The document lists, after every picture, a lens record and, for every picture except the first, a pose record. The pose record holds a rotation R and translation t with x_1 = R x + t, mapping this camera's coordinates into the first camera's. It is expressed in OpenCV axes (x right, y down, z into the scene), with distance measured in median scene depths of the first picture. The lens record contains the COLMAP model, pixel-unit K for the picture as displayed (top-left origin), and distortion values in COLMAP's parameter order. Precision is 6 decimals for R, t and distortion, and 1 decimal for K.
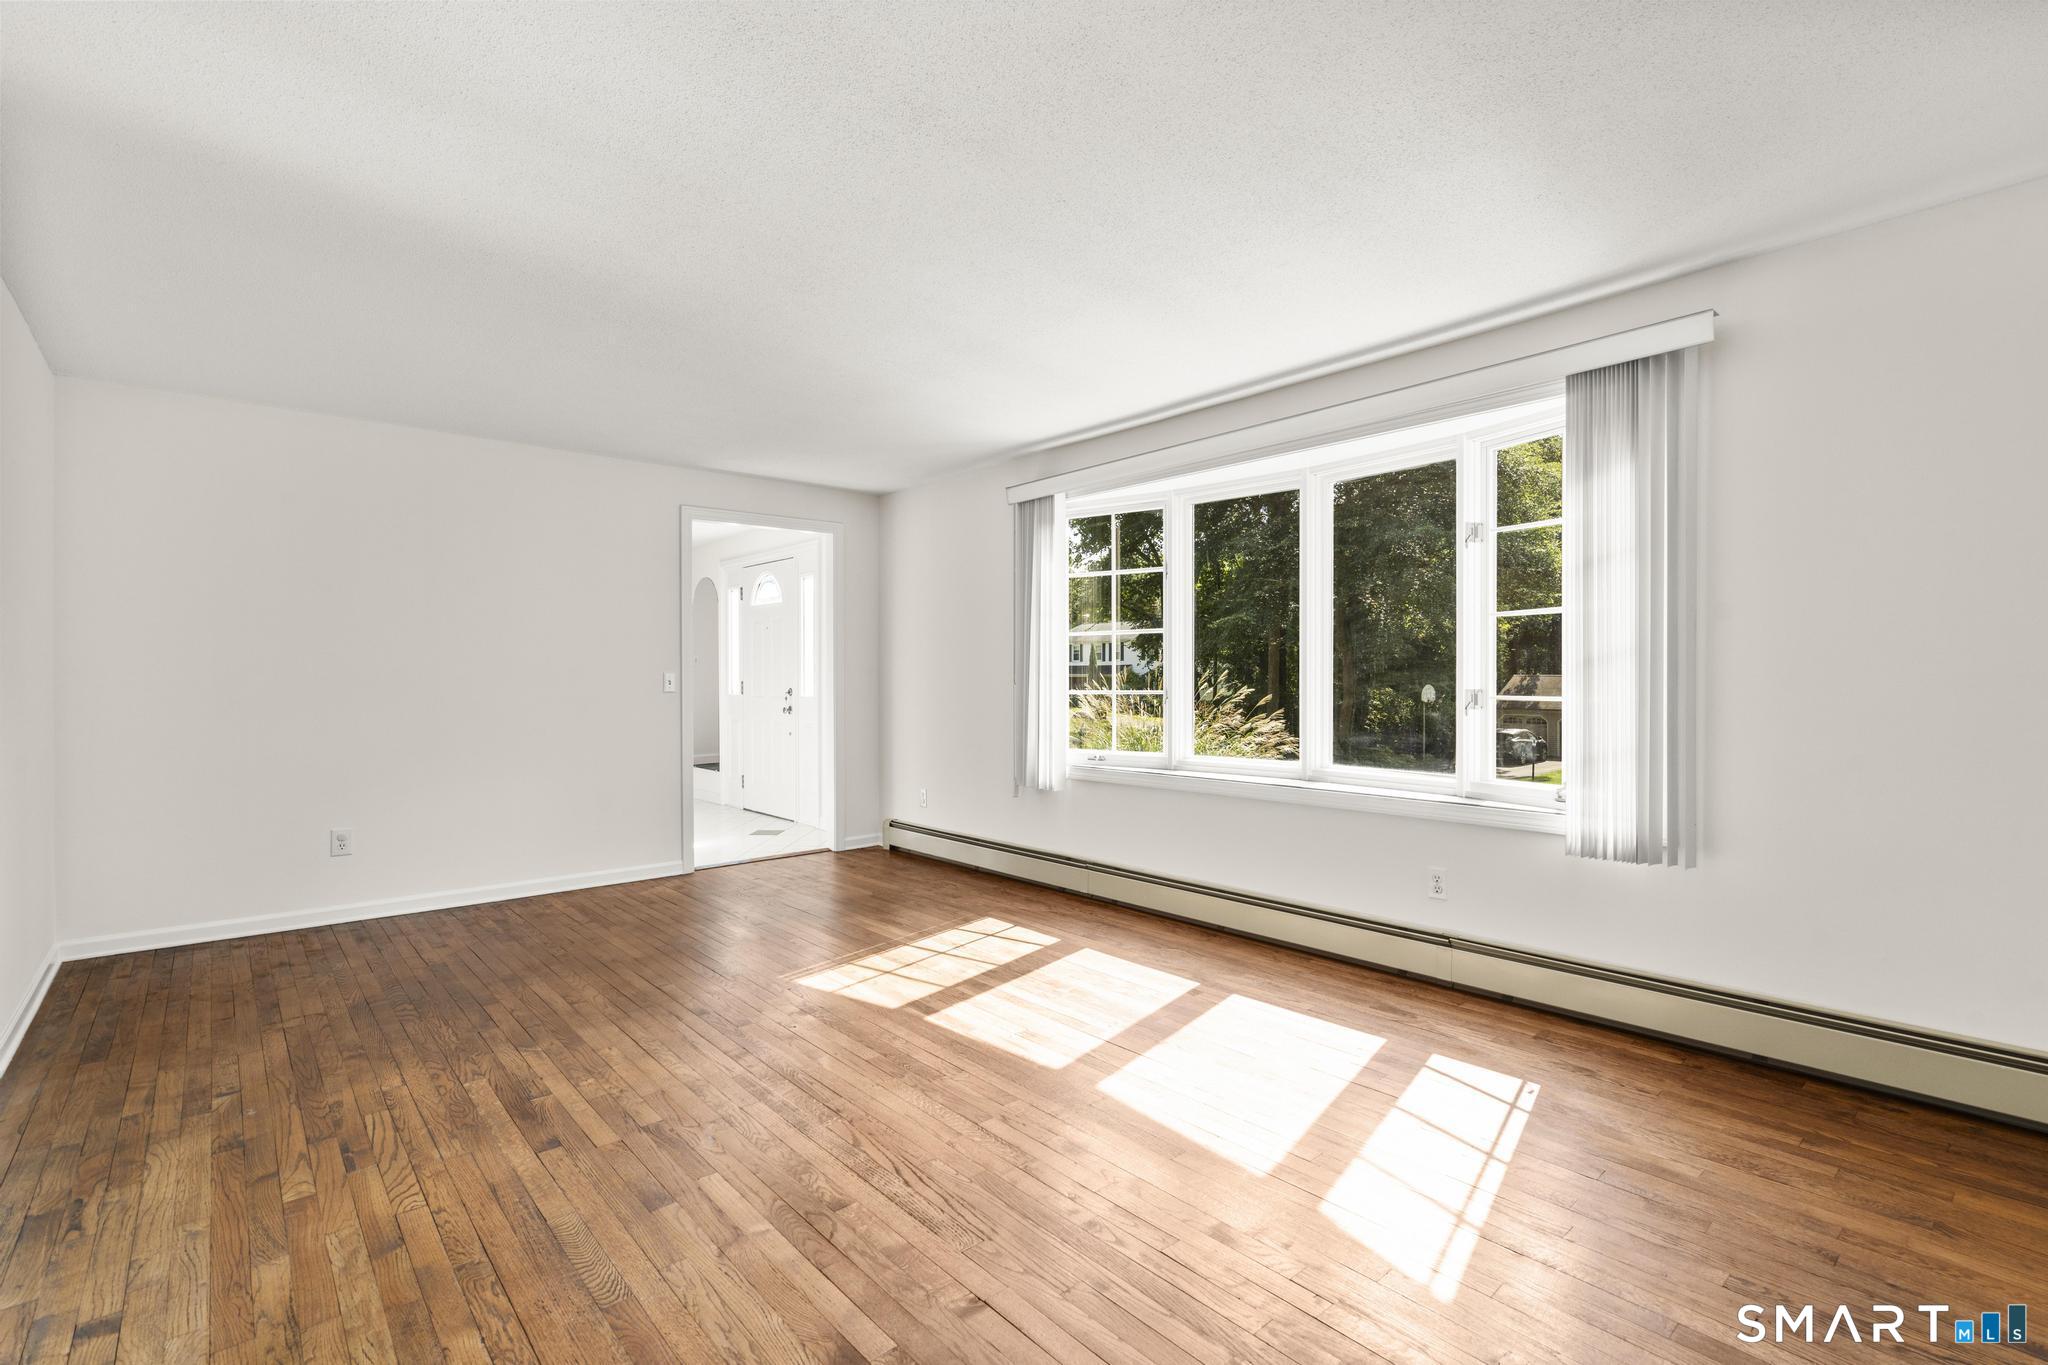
lens RADIAL K [[922.2, 0, 1019.9], [0, 922.2, 679.2], [0, 0, 1]] dist [-0.006185, 0.001896]
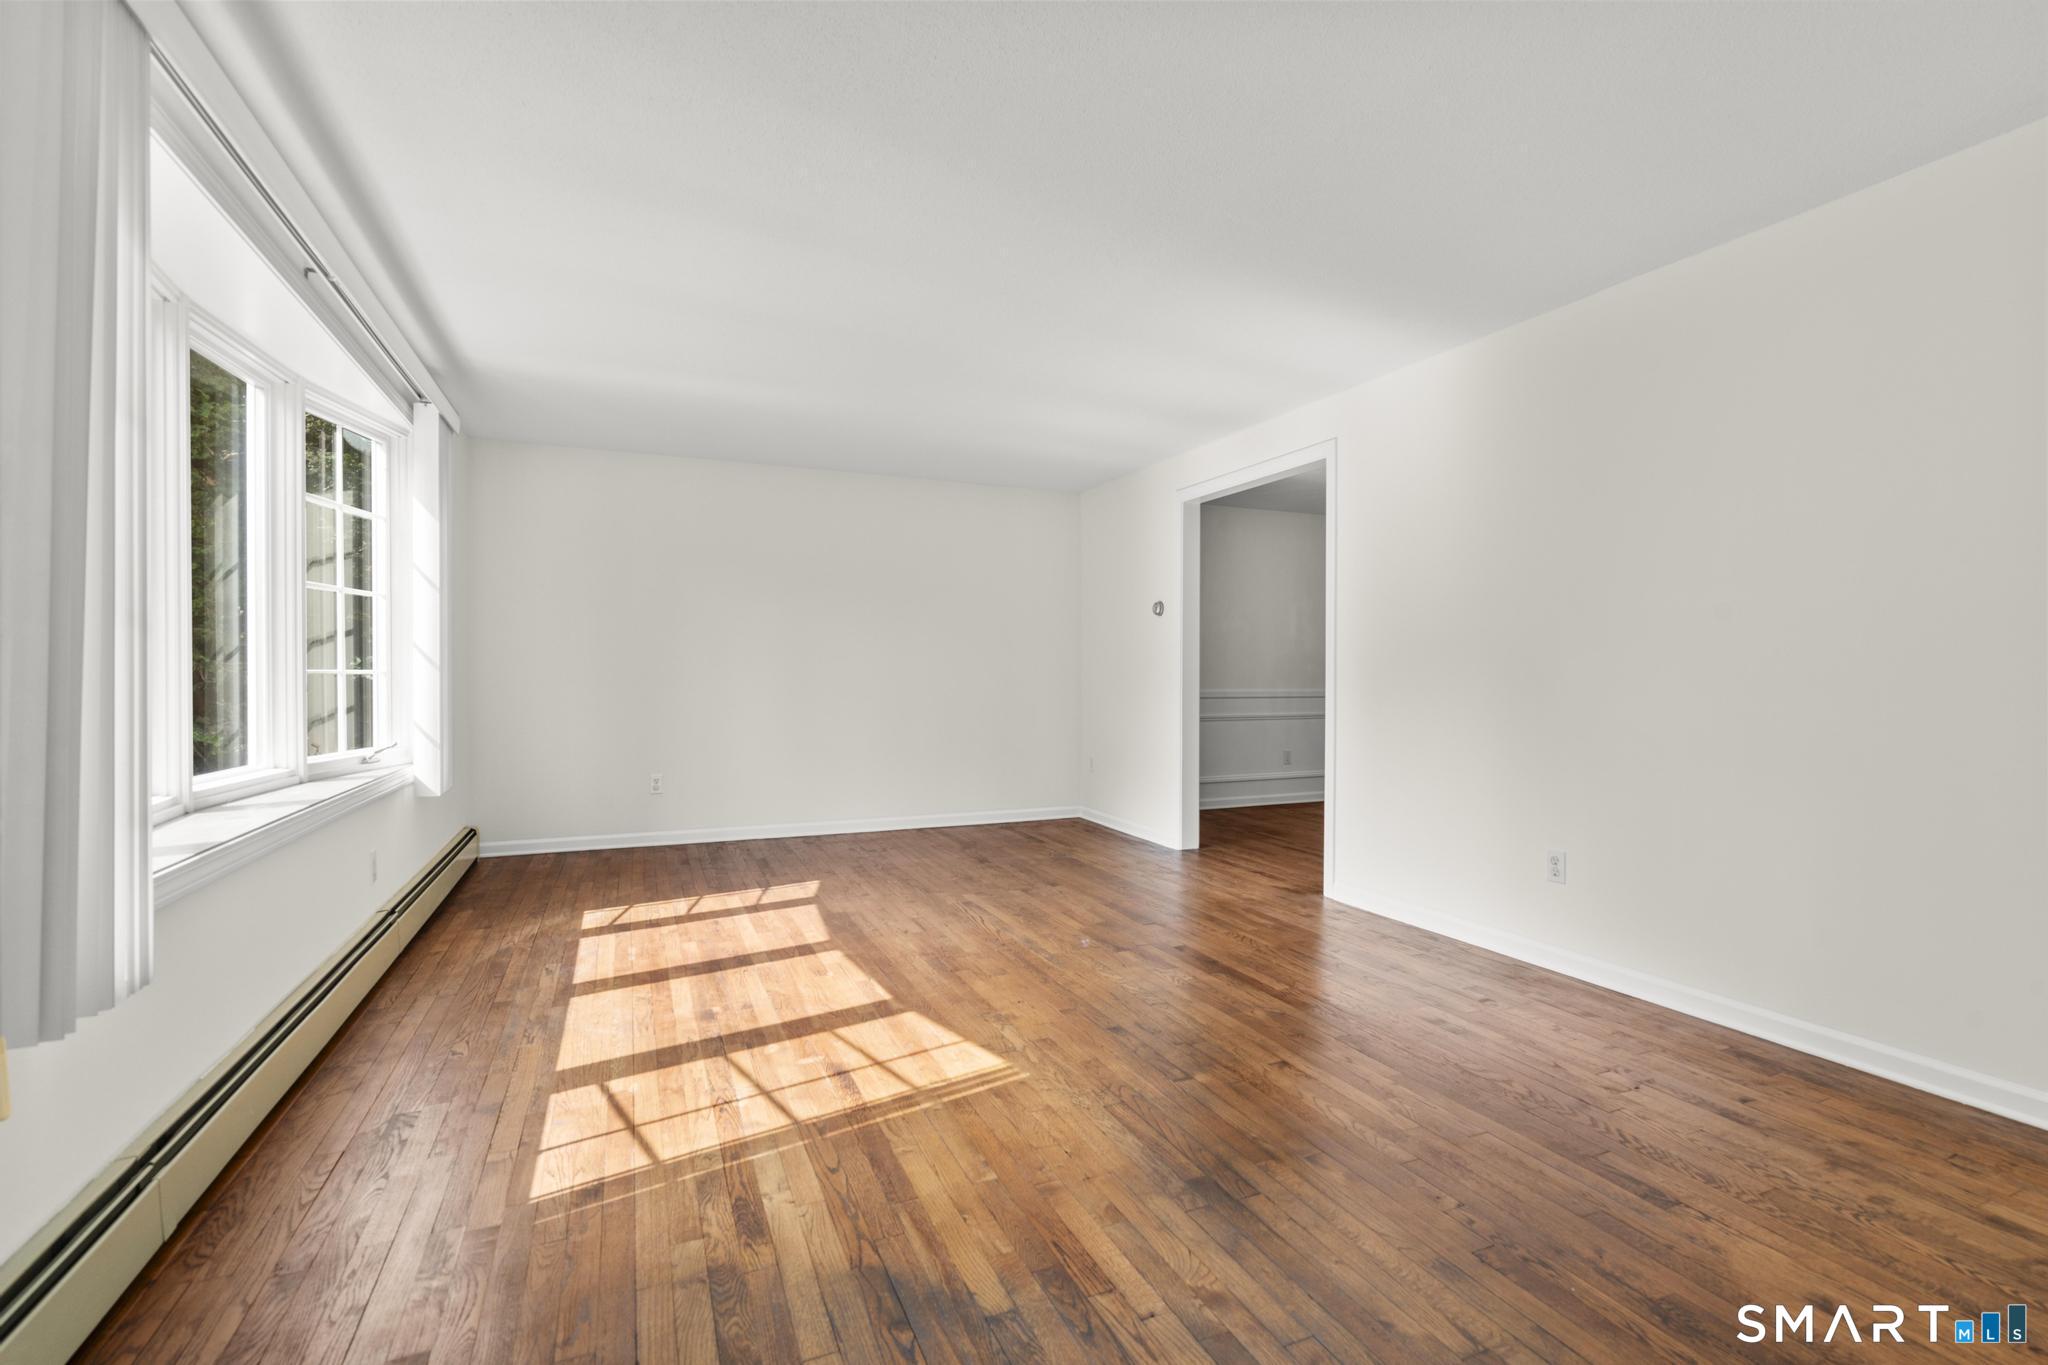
lens RADIAL K [[922.2, 0, 1022.7], [0, 922.2, 677.6], [0, 0, 1]] dist [-0.006185, 0.001896]
pose [[-0.951738, 0.001413, 0.306909, -0.483840], [0.002195, 0.999995, 0.002203, 0.022485], [-0.306904, 0.002771, -0.951736, 1.700930]]
